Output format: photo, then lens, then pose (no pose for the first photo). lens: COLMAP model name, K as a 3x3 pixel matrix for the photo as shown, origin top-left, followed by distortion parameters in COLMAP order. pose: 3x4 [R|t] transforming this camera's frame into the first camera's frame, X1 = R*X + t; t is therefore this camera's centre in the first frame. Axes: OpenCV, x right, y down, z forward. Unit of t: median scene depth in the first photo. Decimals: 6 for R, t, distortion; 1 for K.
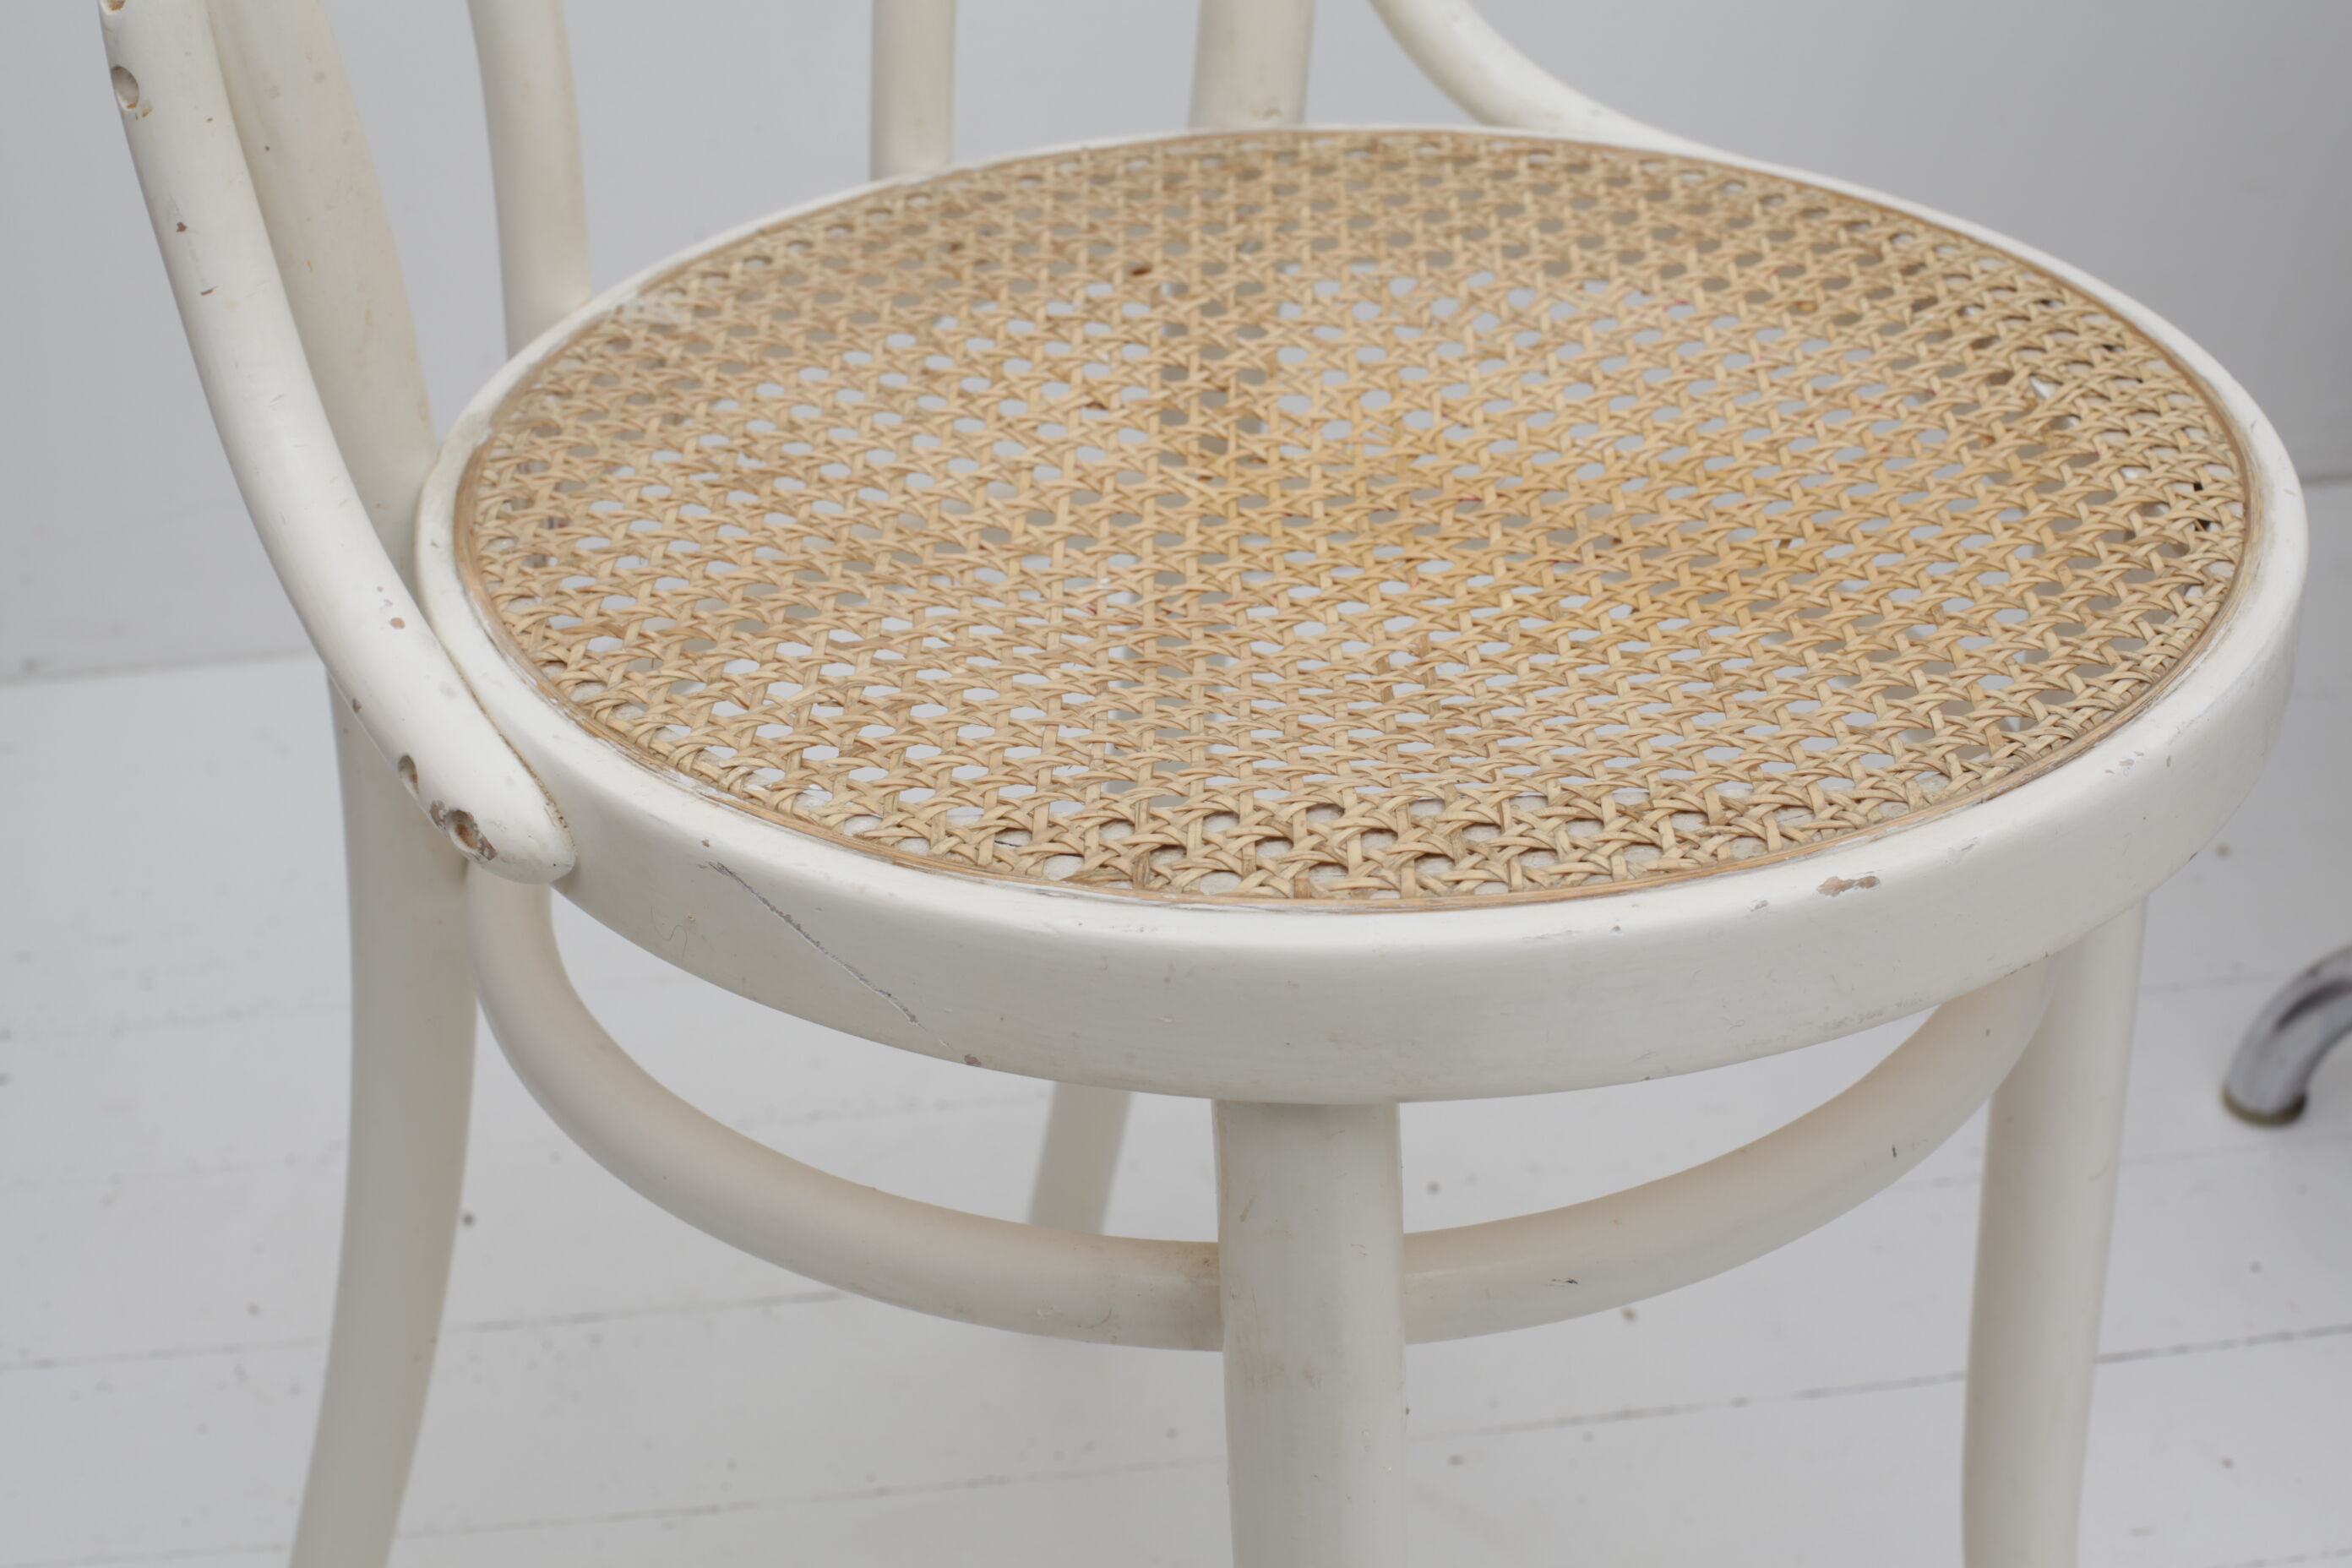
lens RADIAL K [[3579.4, 0, 1160.8], [0, 3579.4, 778.8], [0, 0, 1]] dist [-0.147590, 0.000000]
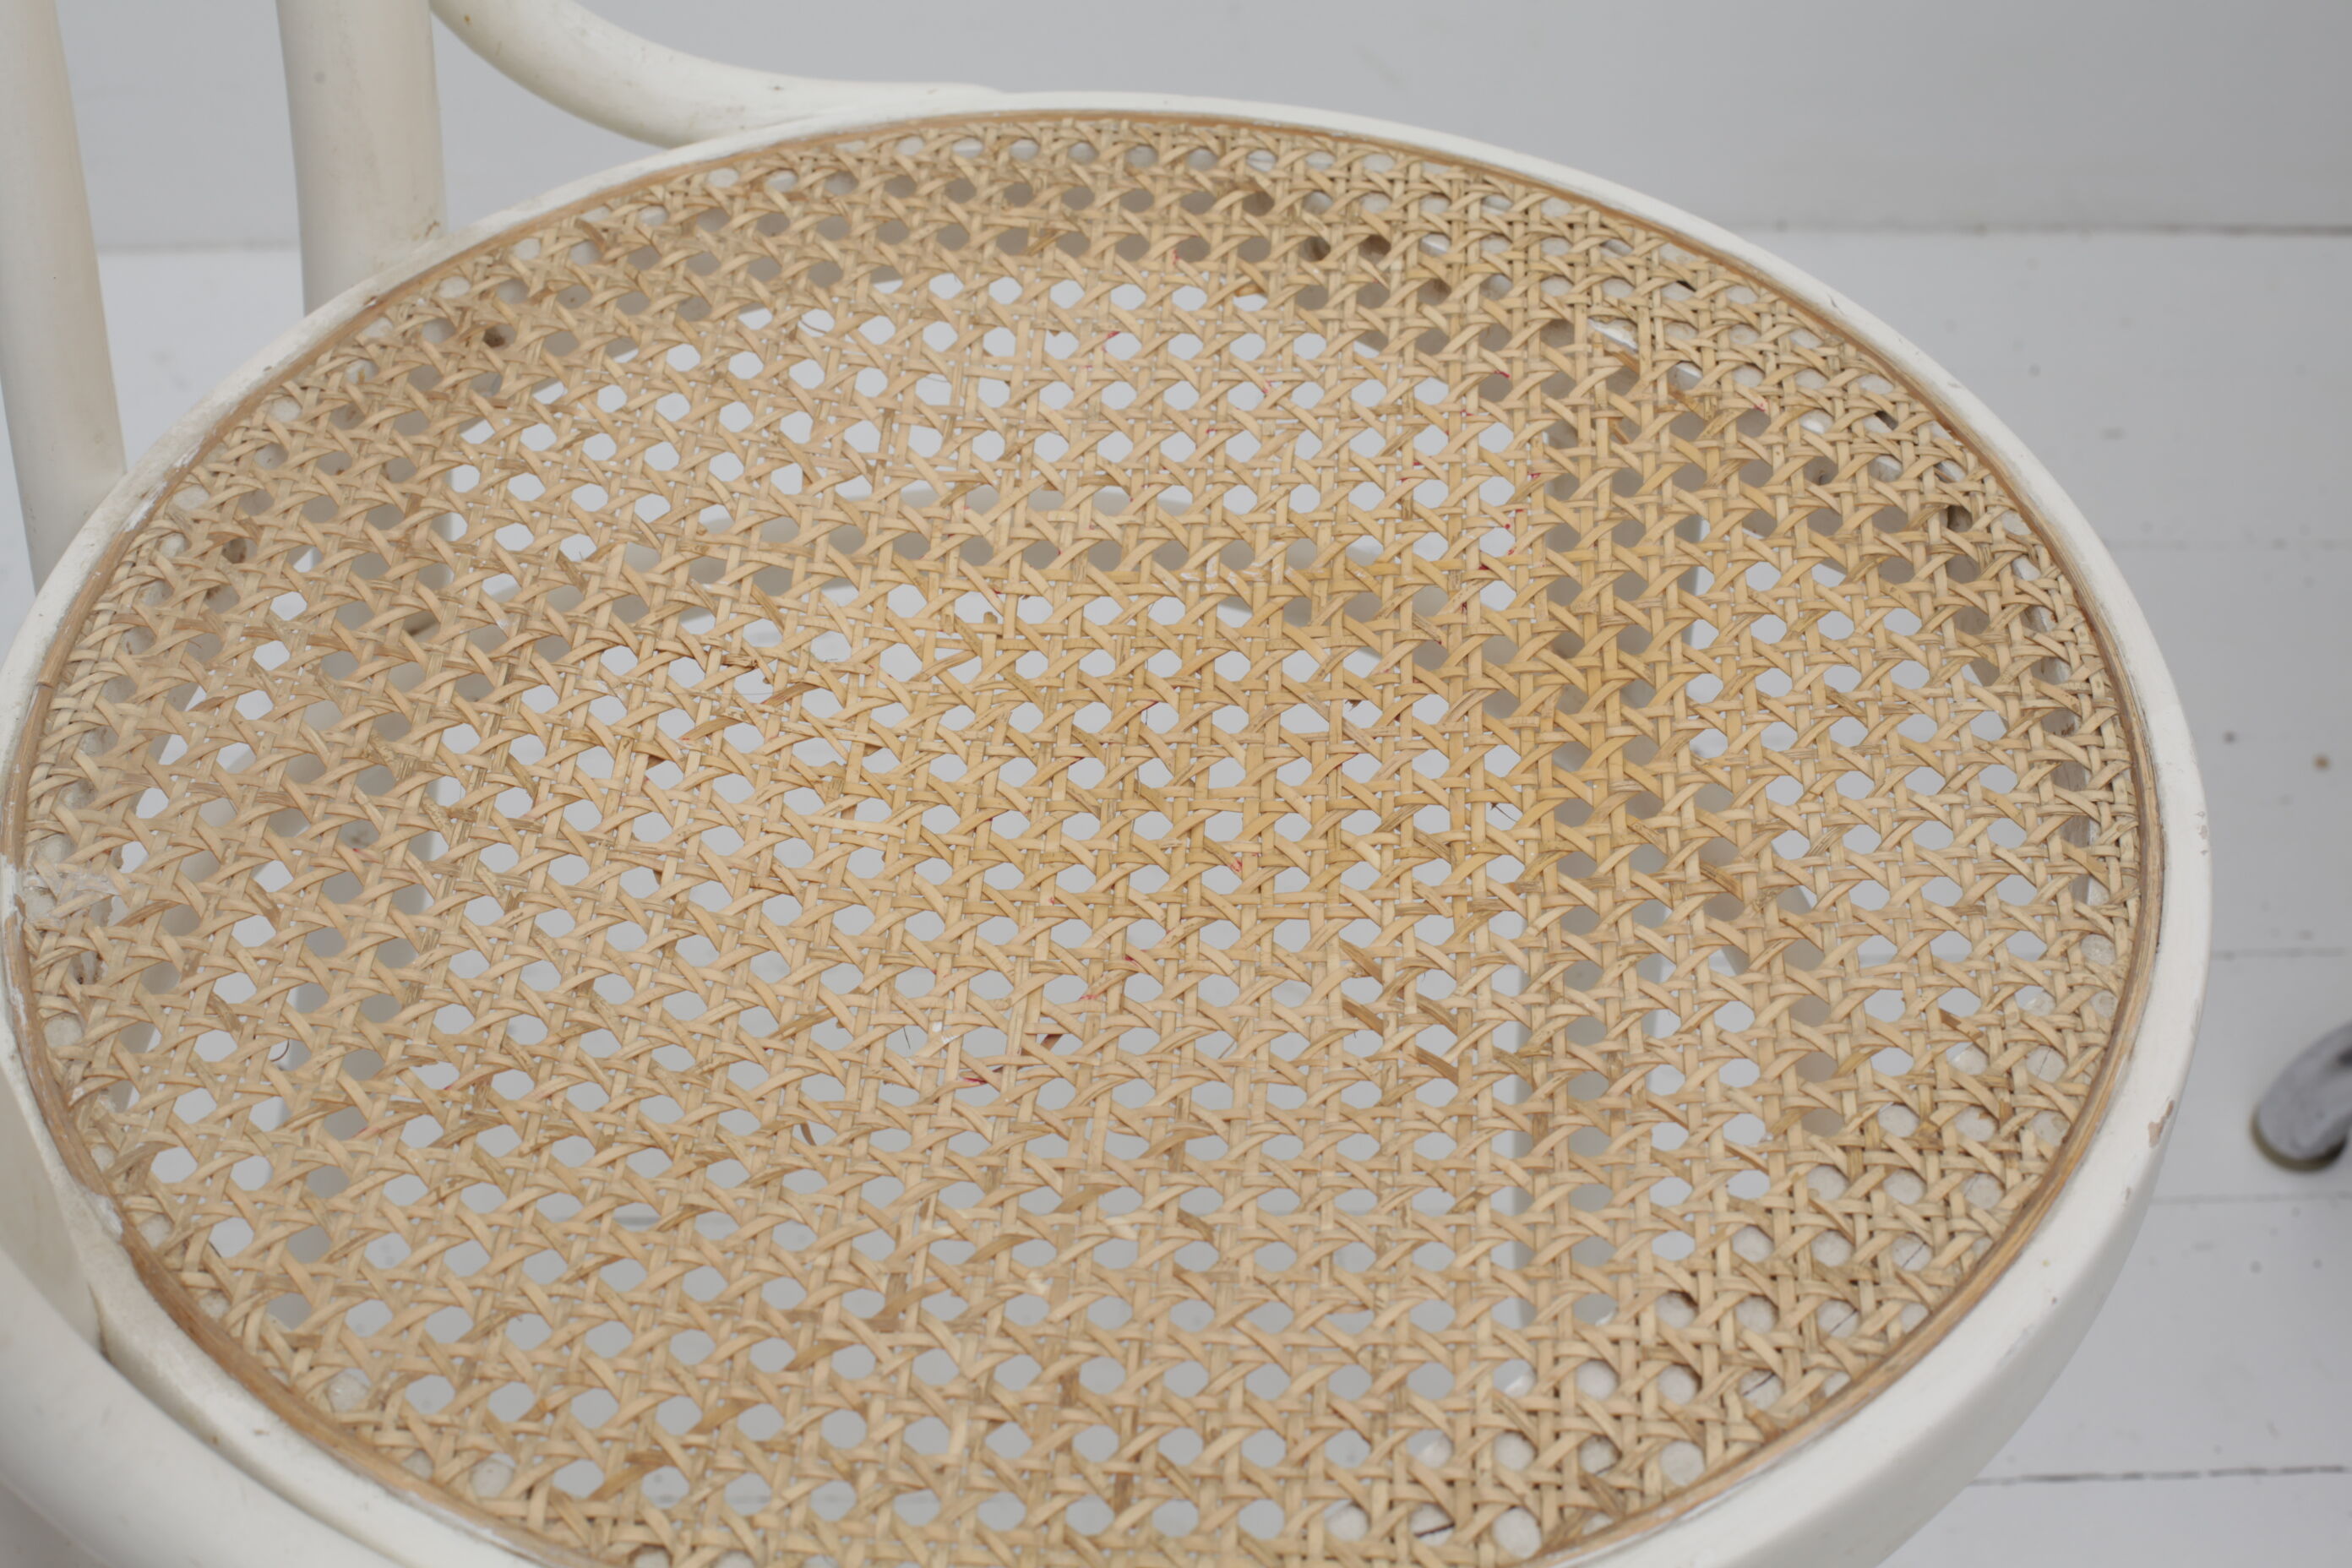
lens RADIAL K [[3579.4, 0, 1175.8], [0, 3579.4, 784.3], [0, 0, 1]] dist [-0.147590, 0.000000]
pose [[0.771720, -0.432900, 0.465881, -0.299118], [0.307689, 0.895269, 0.322212, -0.318260], [-0.556575, -0.105311, 0.824096, 0.276848]]
